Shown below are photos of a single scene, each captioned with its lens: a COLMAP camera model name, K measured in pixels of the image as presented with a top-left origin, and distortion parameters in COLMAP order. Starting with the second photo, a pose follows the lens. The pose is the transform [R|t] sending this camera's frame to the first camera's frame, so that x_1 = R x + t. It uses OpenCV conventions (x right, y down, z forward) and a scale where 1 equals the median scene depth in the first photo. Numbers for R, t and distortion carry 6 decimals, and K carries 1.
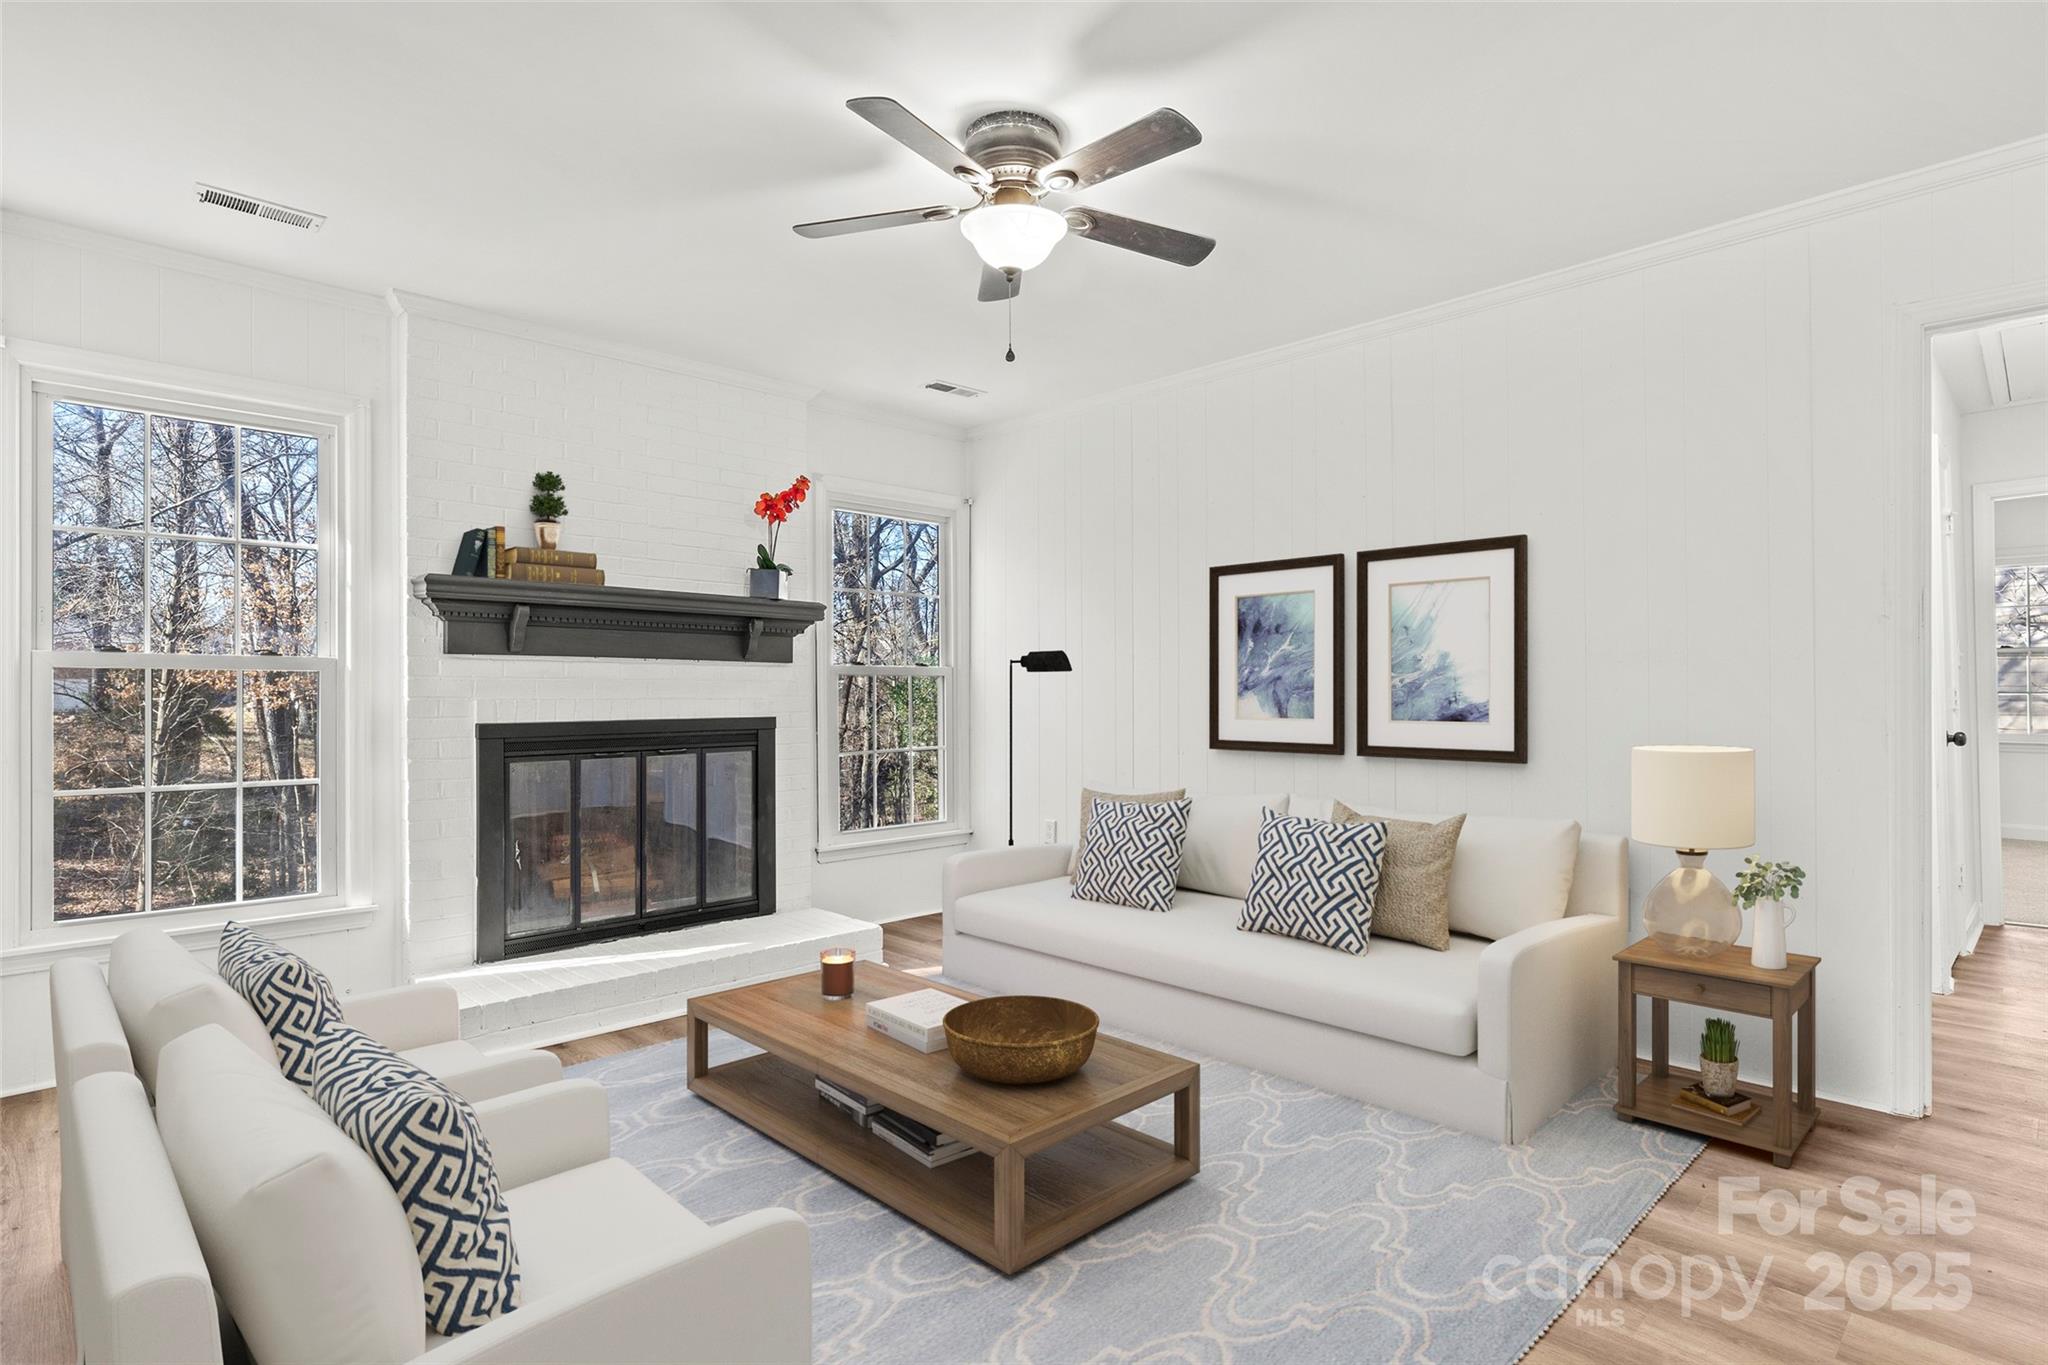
lens RADIAL K [[1064.0, 0, 1024.0], [0, 1064.0, 682.5], [0, 0, 1]] dist [-0.002007, 0.000420]
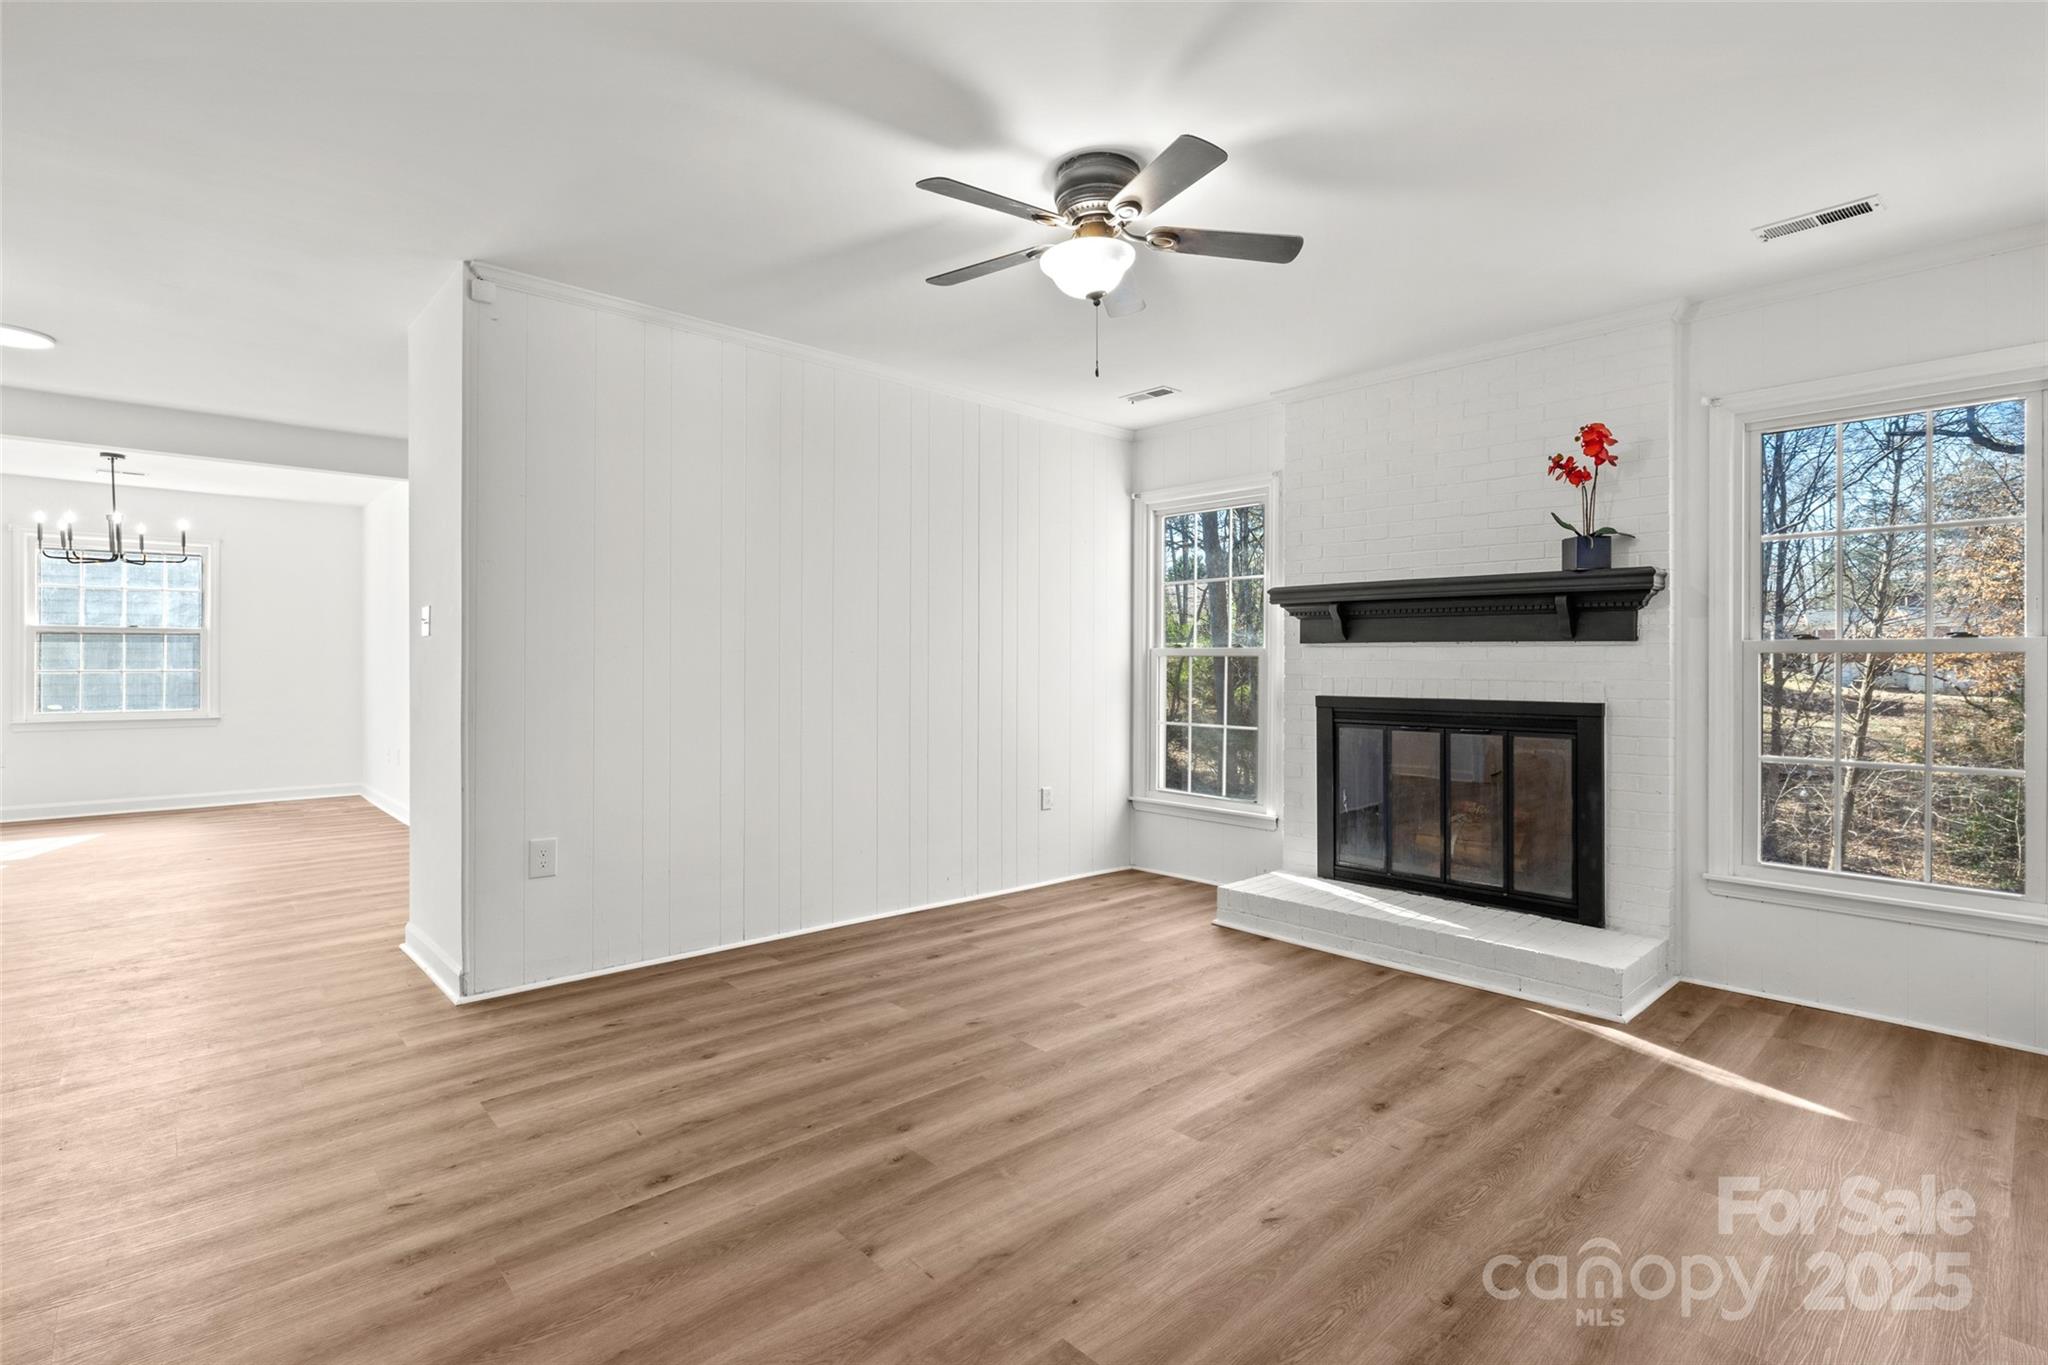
lens RADIAL K [[973.5, 0, 1056.8], [0, 973.5, 658.3], [0, 0, 1]] dist [-0.001801, -0.000892]
pose [[-0.022572, -0.009455, -0.999701, 0.652161], [0.002869, 0.999951, -0.009522, 0.001761], [0.999741, -0.003084, -0.022544, 0.638990]]
